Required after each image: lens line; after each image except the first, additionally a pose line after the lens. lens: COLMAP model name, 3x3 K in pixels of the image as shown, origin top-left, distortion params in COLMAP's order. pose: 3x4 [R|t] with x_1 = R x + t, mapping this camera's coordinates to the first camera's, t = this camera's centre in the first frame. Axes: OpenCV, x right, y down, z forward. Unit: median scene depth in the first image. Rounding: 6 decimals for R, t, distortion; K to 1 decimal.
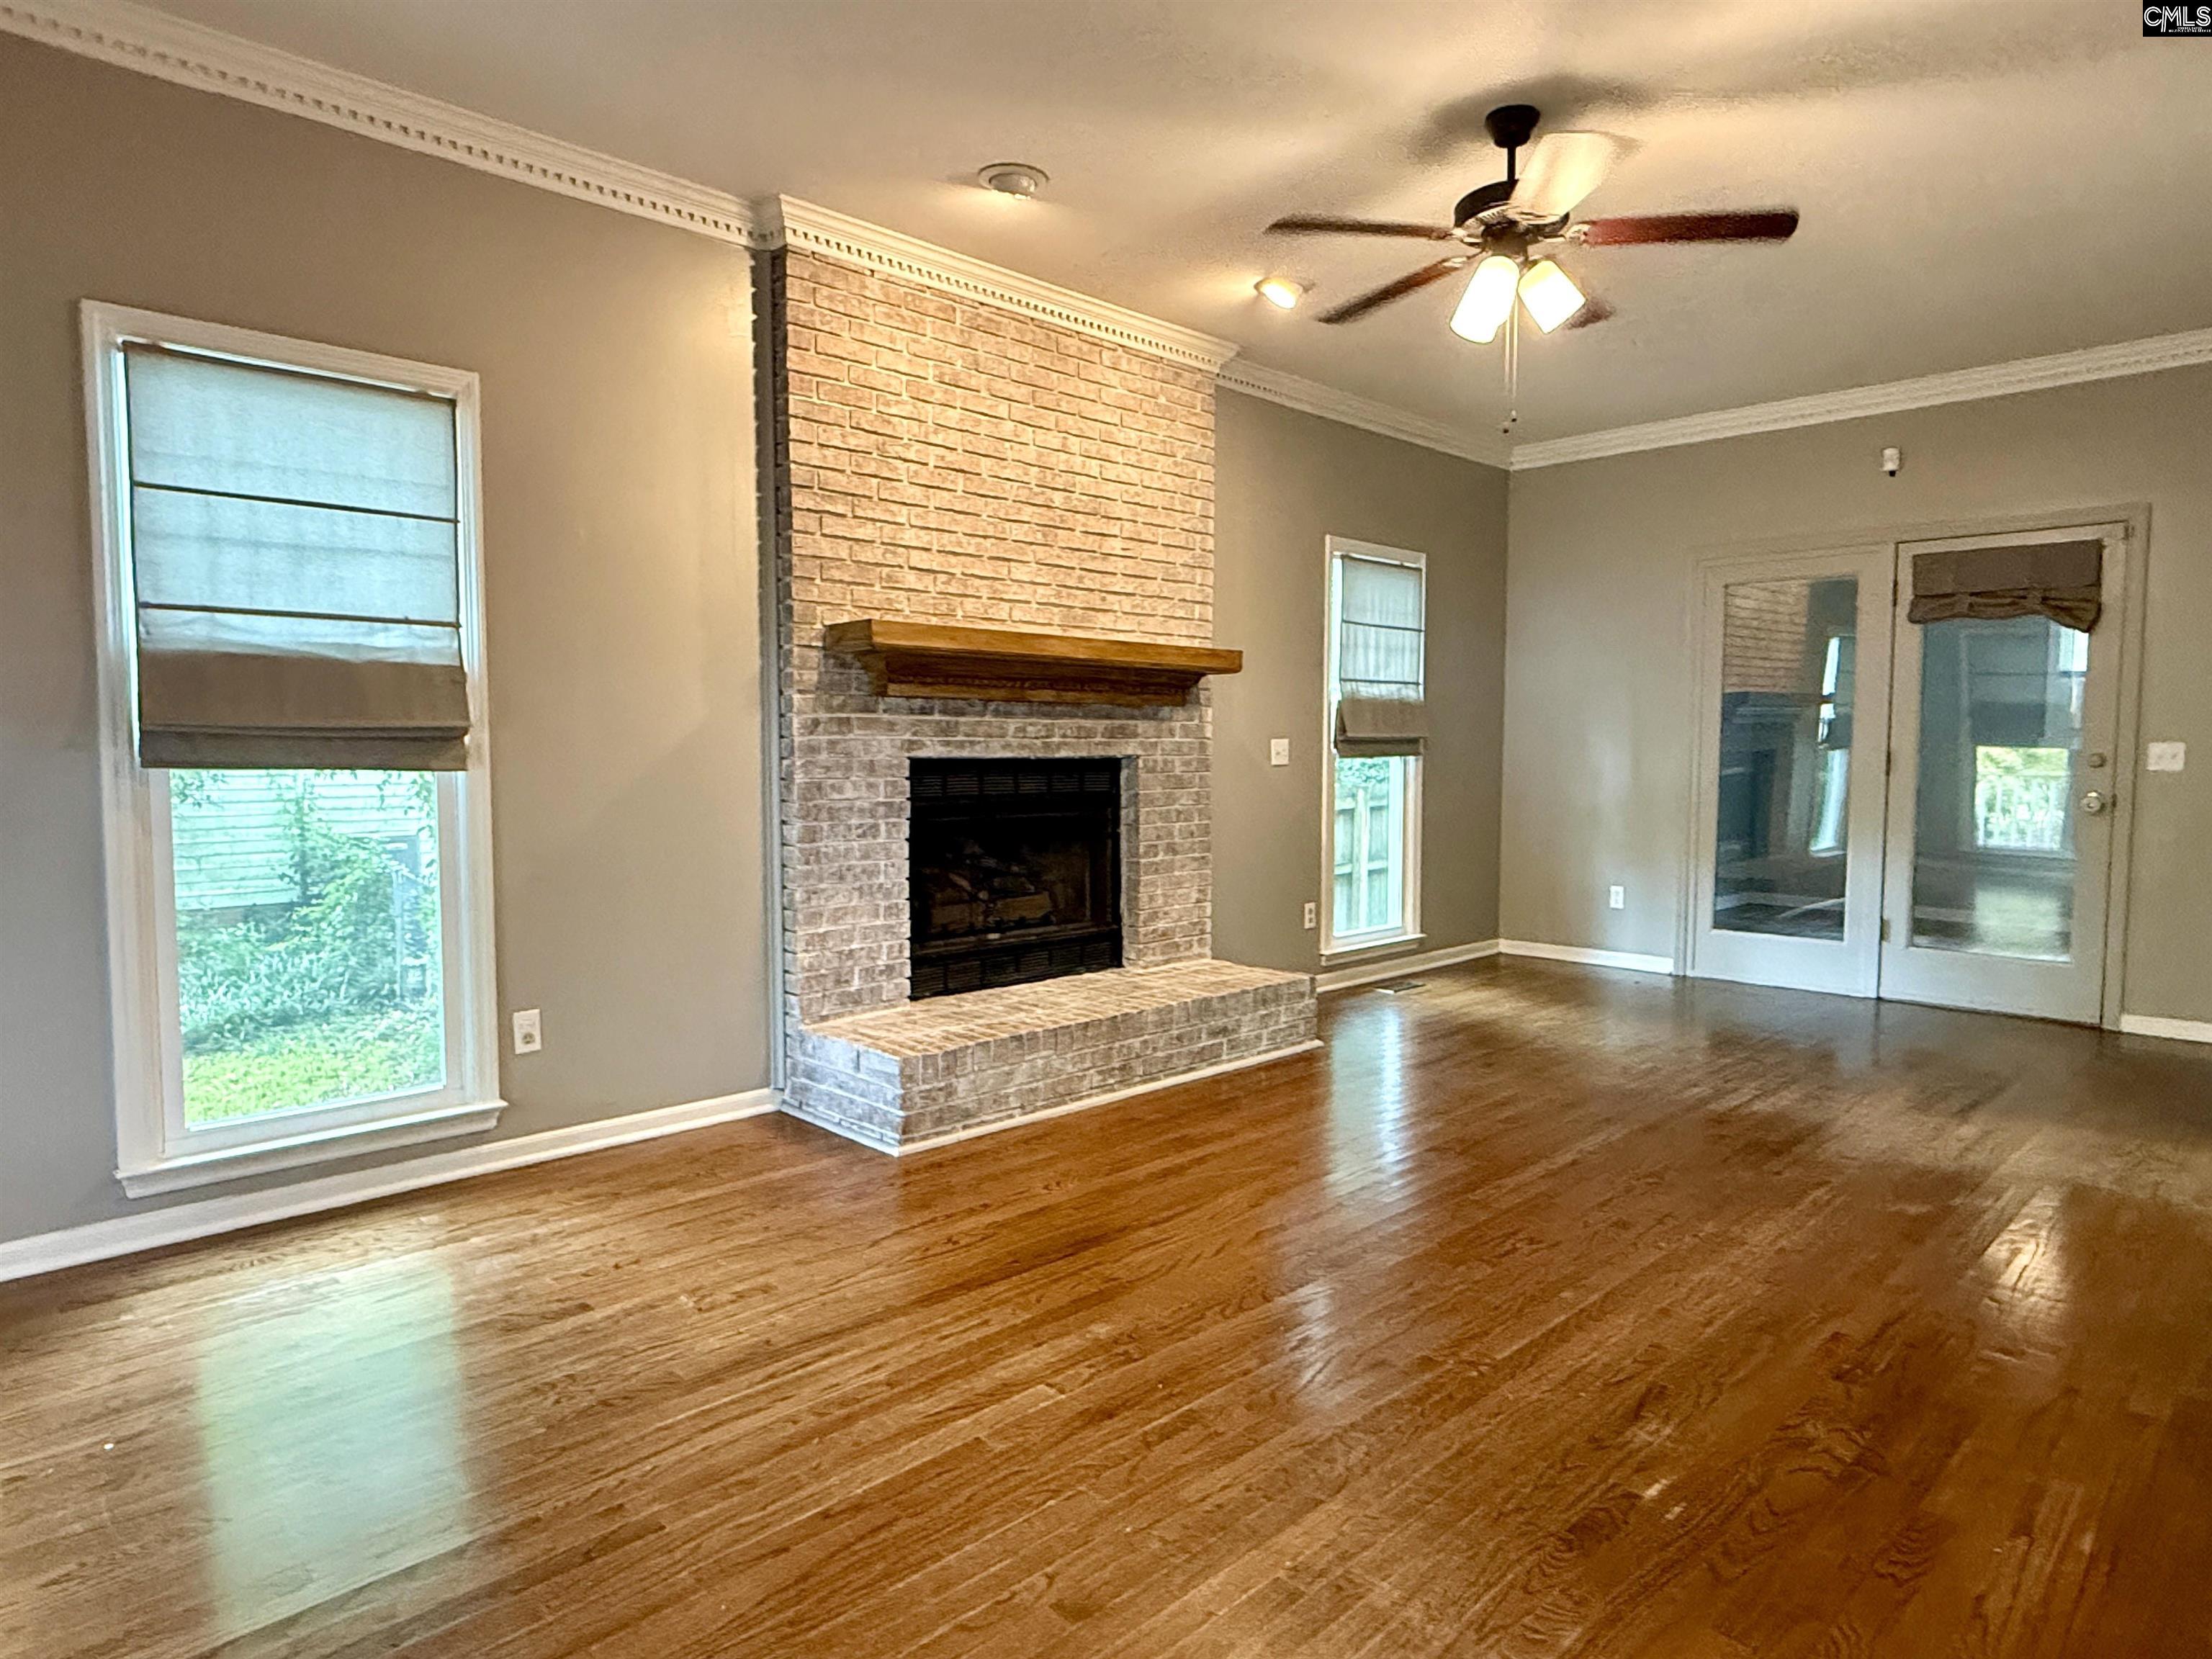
lens RADIAL K [[1288.4, 0, 1106.0], [0, 1288.4, 829.5], [0, 0, 1]] dist [-0.003135, -0.000573]
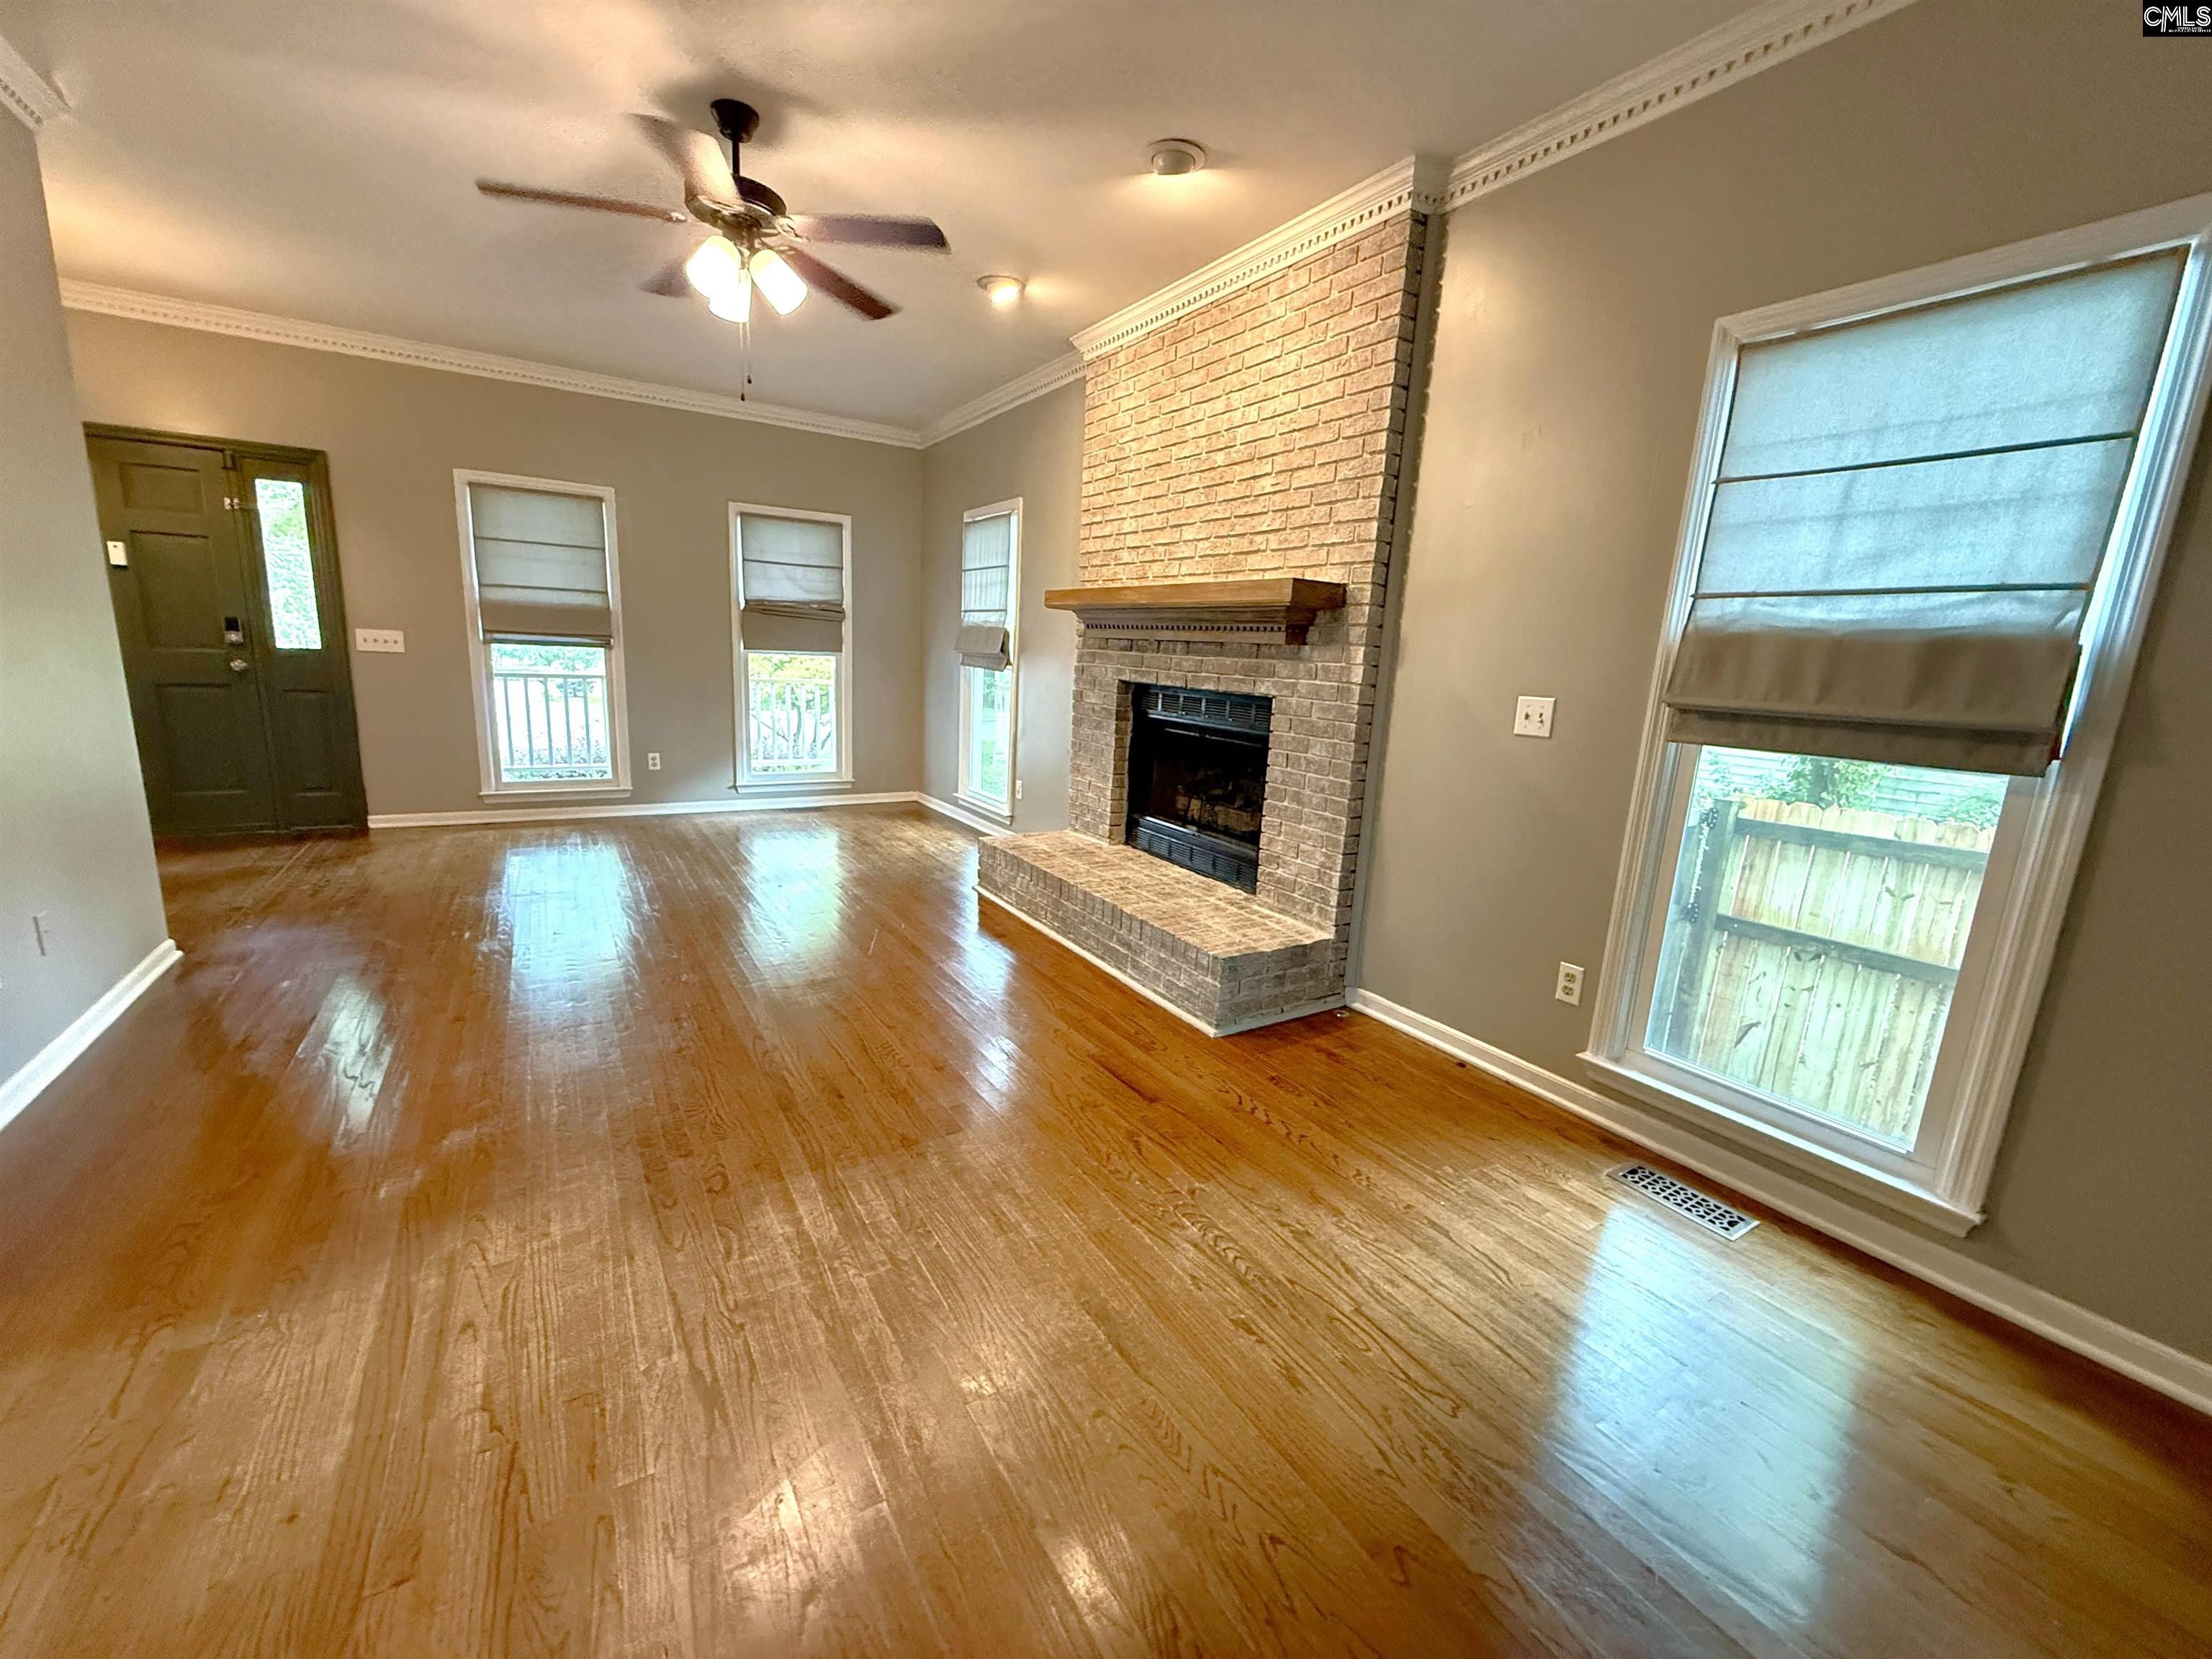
lens RADIAL K [[892.8, 0, 1106.0], [0, 892.8, 829.5], [0, 0, 1]] dist [0.001632, 0.000104]
pose [[-0.212915, 0.179476, -0.960446, 0.773087], [-0.116270, 0.971346, 0.207288, -0.089134], [0.970128, 0.155806, -0.185946, 1.071619]]
